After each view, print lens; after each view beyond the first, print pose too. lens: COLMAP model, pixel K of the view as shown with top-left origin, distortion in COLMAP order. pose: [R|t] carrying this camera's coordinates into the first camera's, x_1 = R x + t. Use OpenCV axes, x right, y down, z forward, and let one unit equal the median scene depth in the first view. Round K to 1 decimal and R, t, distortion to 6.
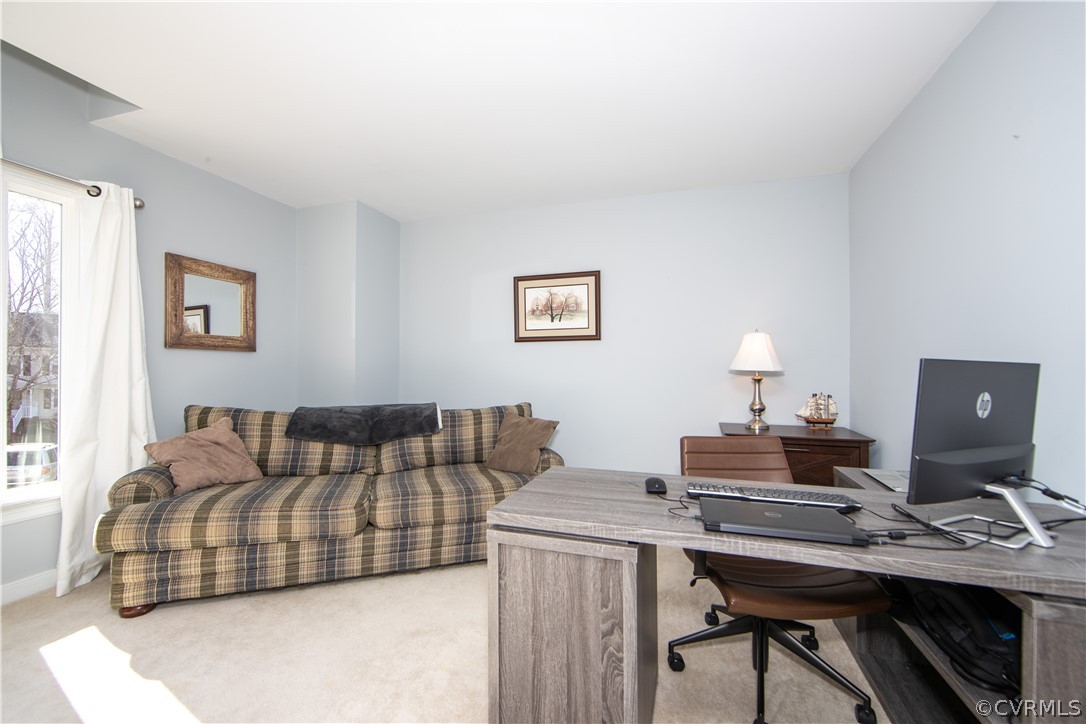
lens RADIAL K [[429.9, 0, 546.1], [0, 429.9, 364.5], [0, 0, 1]] dist [-0.012321, 0.002470]
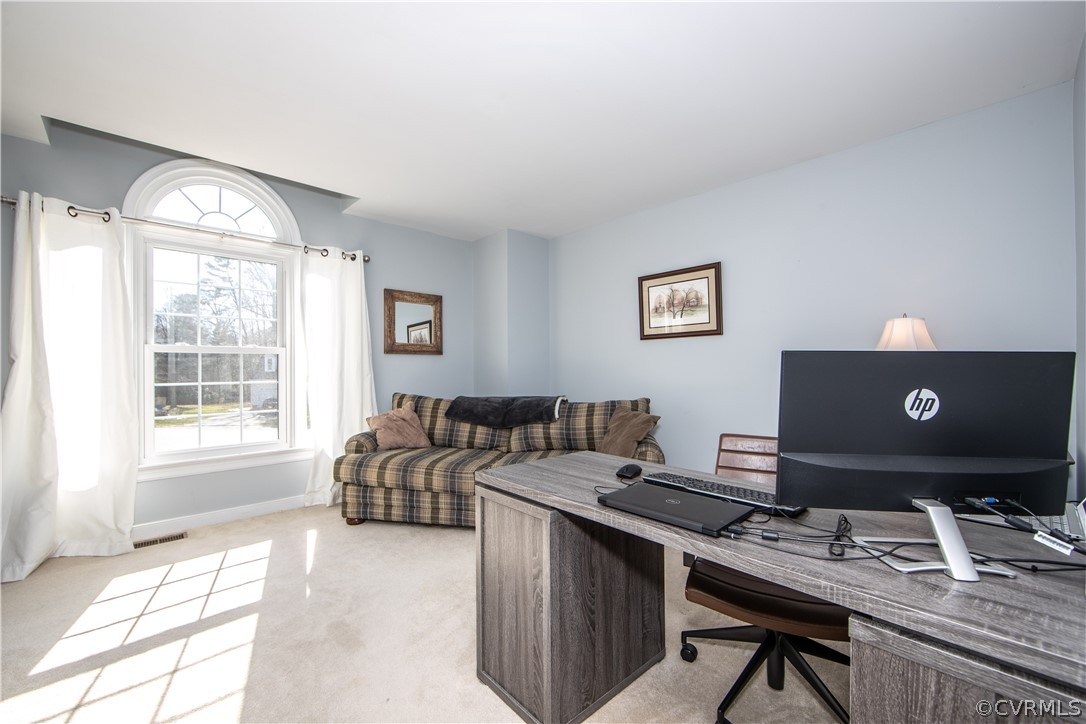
lens RADIAL K [[429.9, 0, 541.9], [0, 429.9, 365.1], [0, 0, 1]] dist [-0.012321, 0.002470]
pose [[0.873804, -0.009356, -0.486188, 0.343831], [0.012640, 0.999914, 0.003475, 0.002976], [0.486114, -0.009182, 0.873847, -0.035066]]
